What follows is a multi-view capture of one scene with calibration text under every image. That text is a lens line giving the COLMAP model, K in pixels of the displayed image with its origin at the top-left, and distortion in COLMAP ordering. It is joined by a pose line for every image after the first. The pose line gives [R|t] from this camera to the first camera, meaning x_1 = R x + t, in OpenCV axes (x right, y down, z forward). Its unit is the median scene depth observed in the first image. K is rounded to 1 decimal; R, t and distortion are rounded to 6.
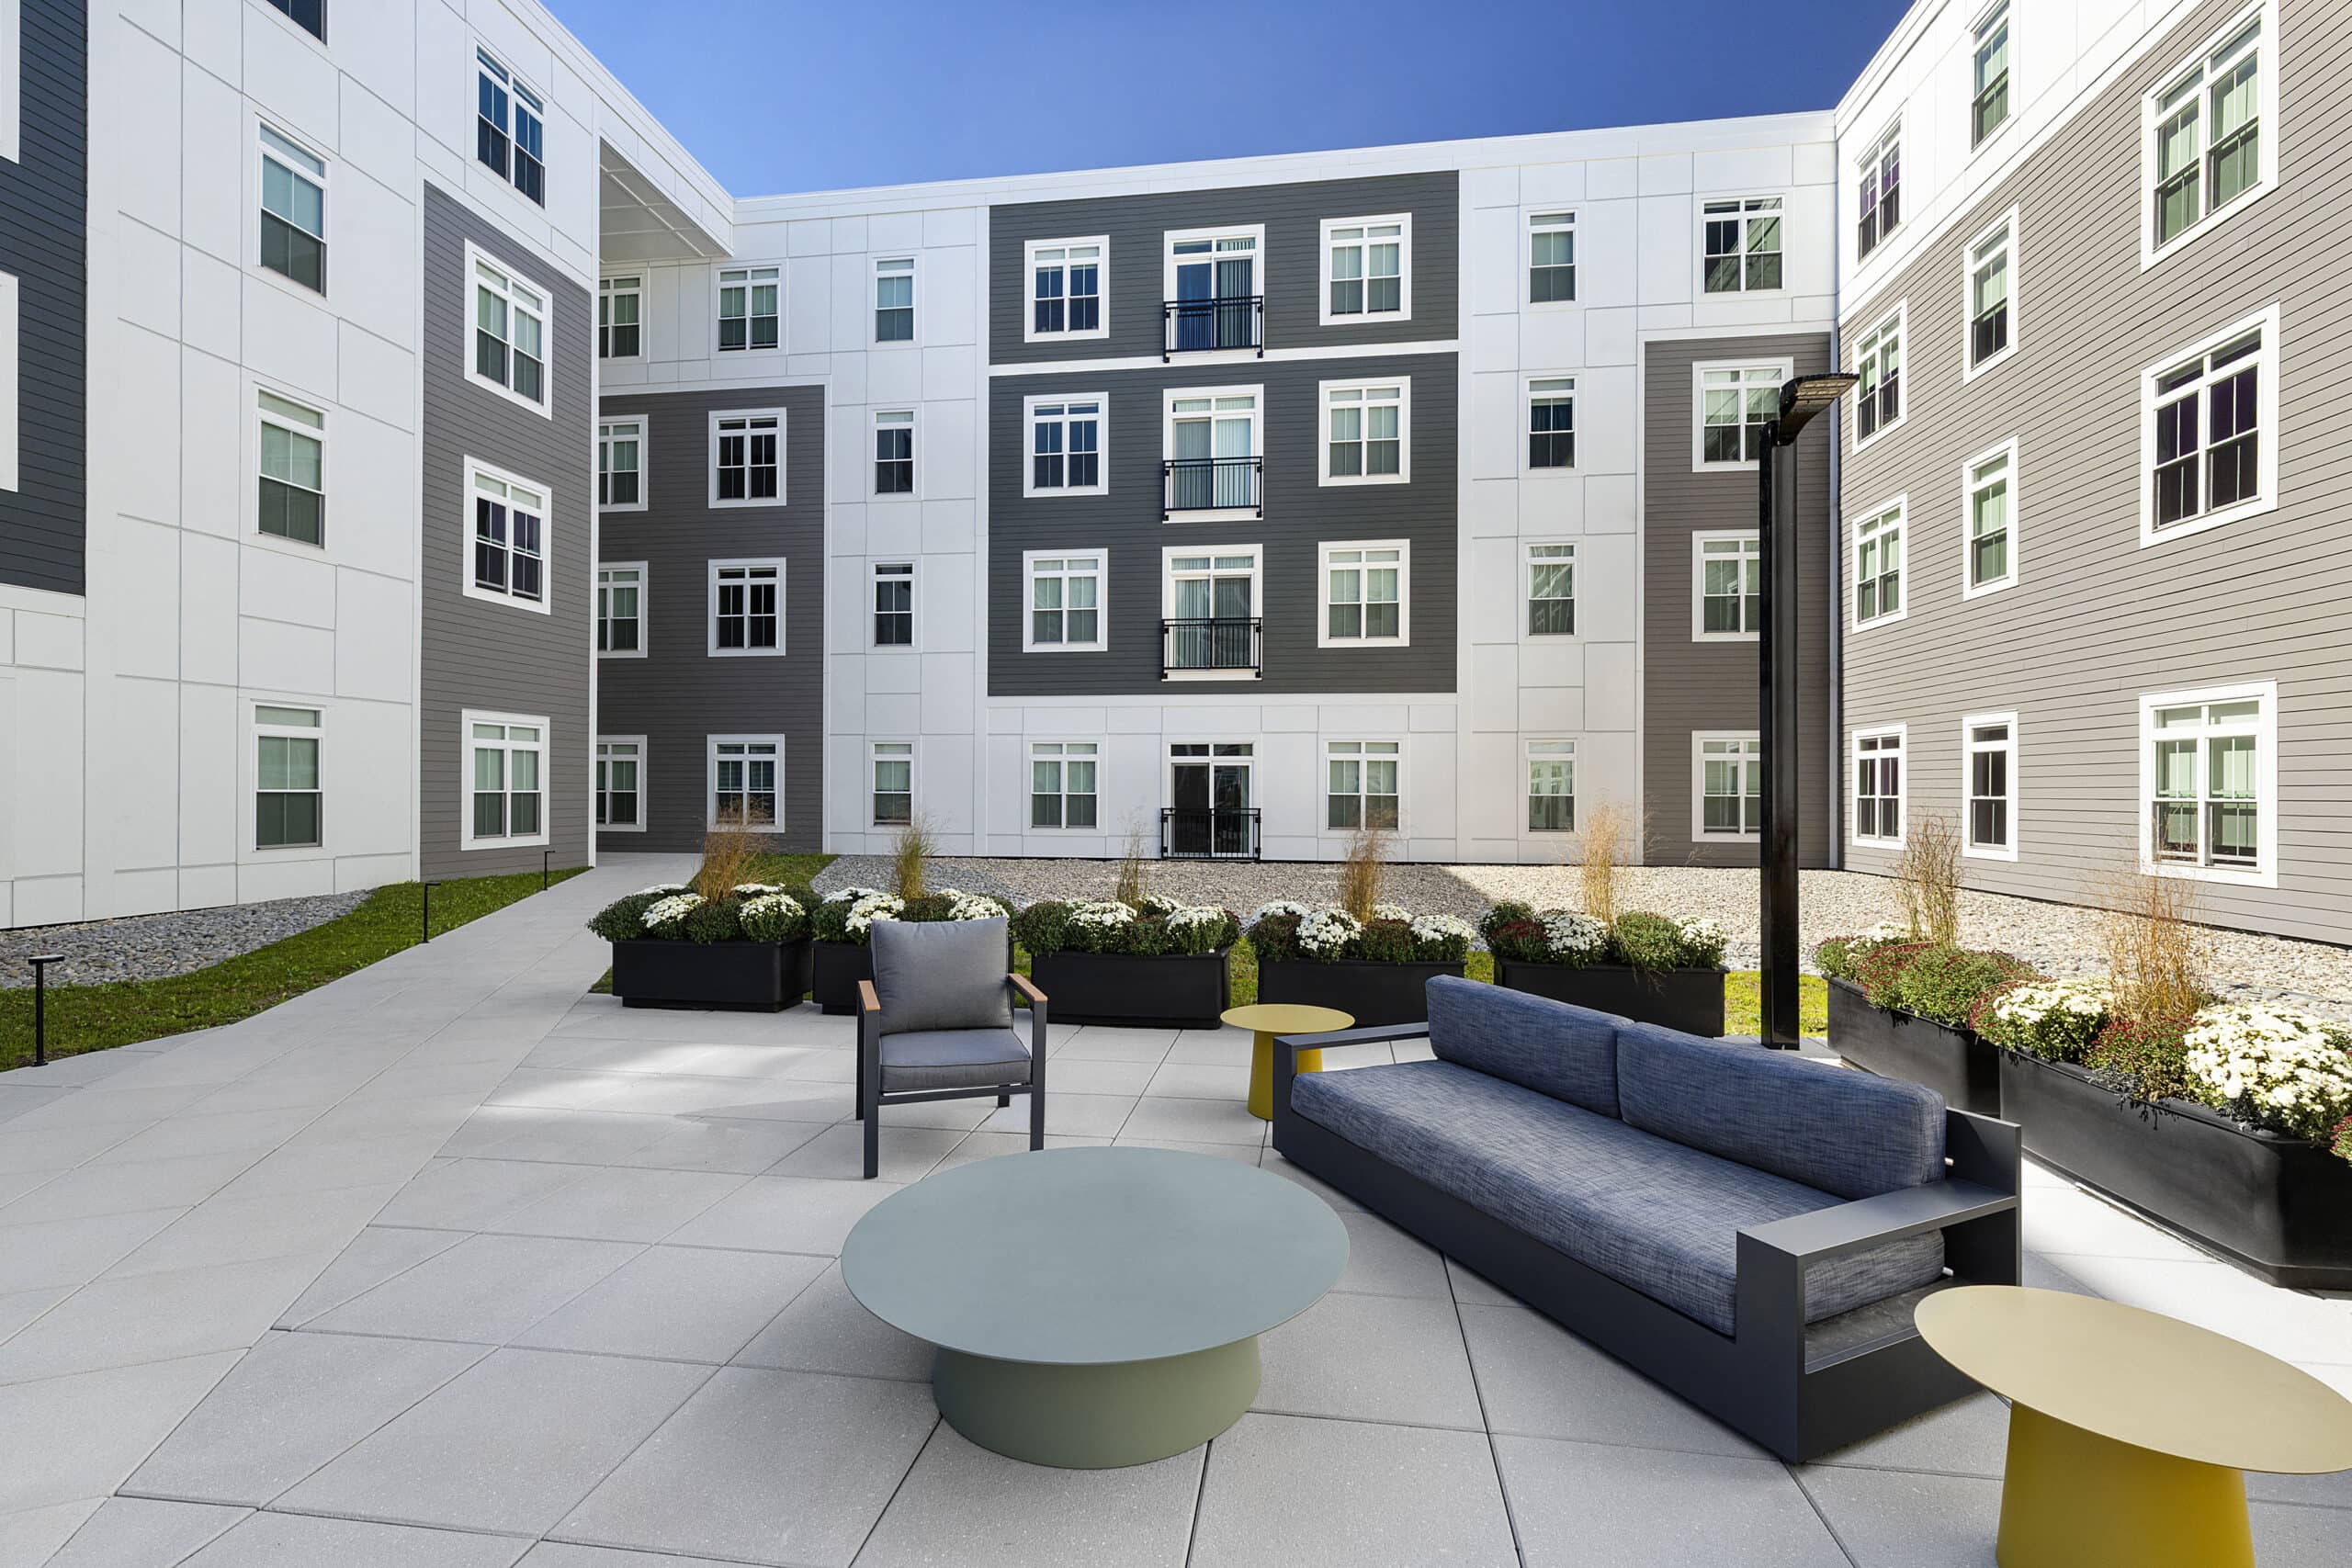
lens RADIAL K [[1053.1, 0, 1172.5], [0, 1053.1, 797.6], [0, 0, 1]] dist [0.002392, -0.000774]
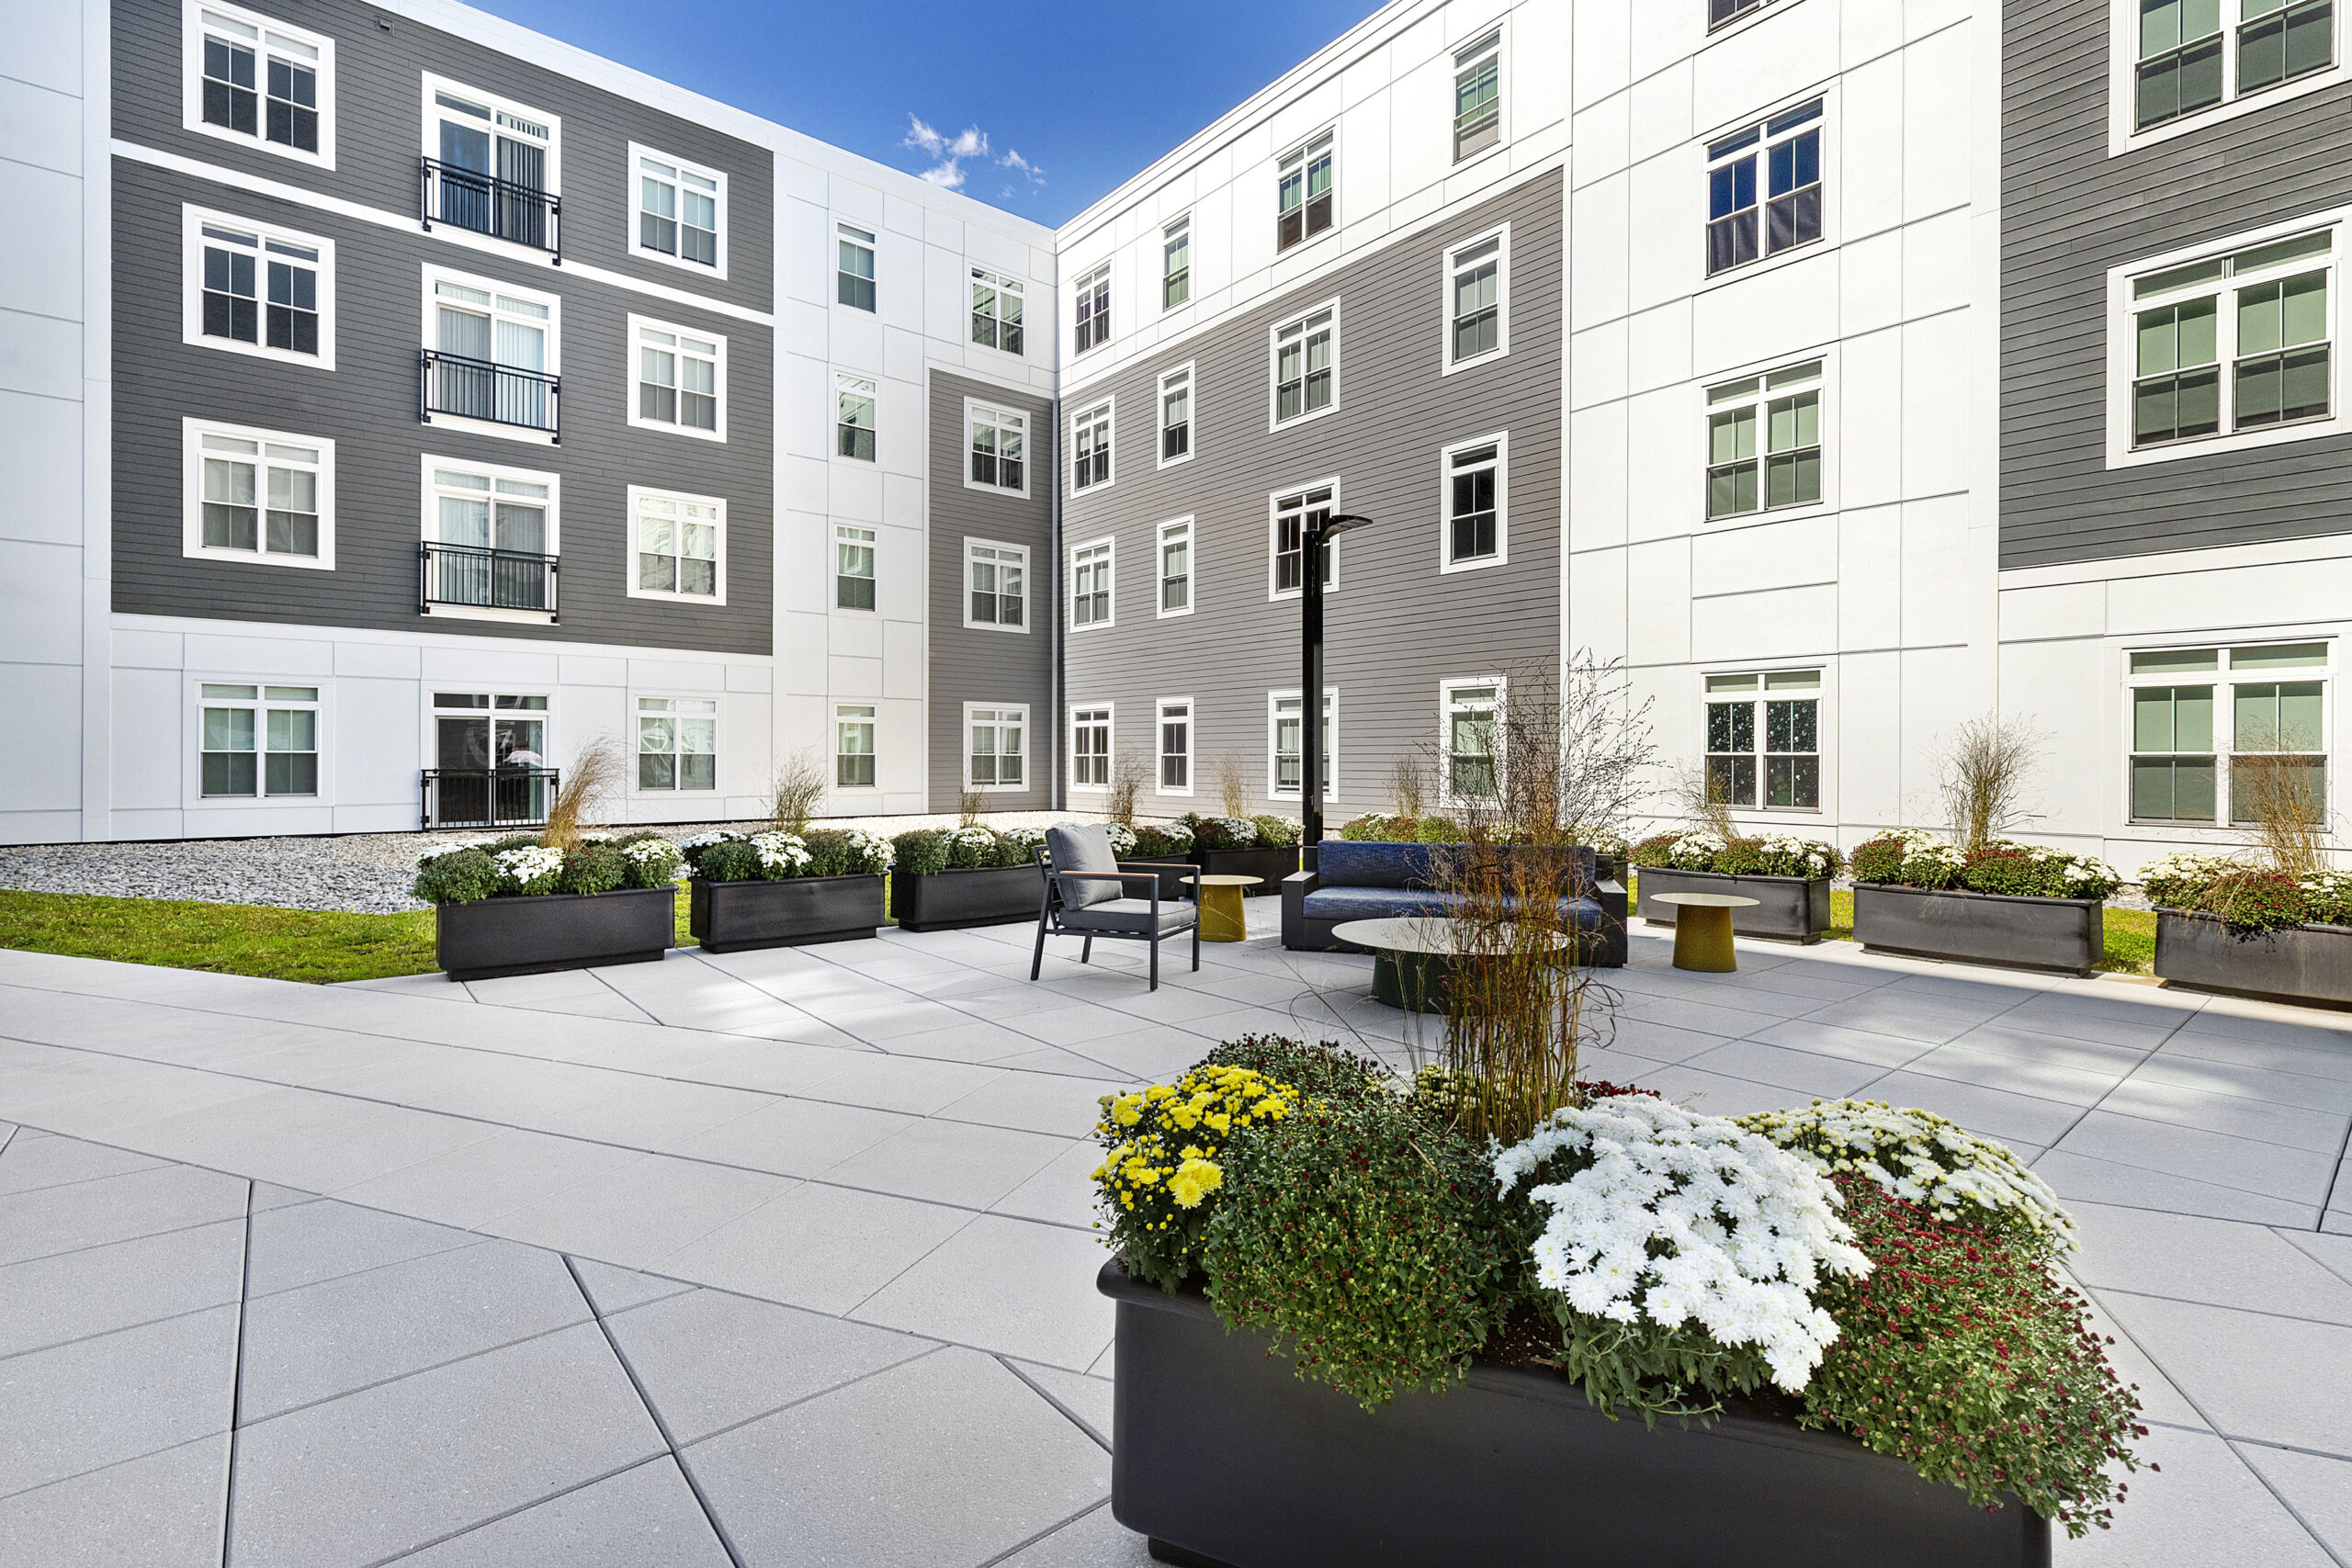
lens RADIAL K [[1069.2, 0, 1176.0], [0, 1069.2, 784.0], [0, 0, 1]] dist [-0.001568, -0.000487]
pose [[0.666517, -0.018884, 0.745250, -0.253511], [0.004788, 0.999767, 0.021051, 0.007145], [-0.745474, -0.010463, 0.666452, -0.003524]]
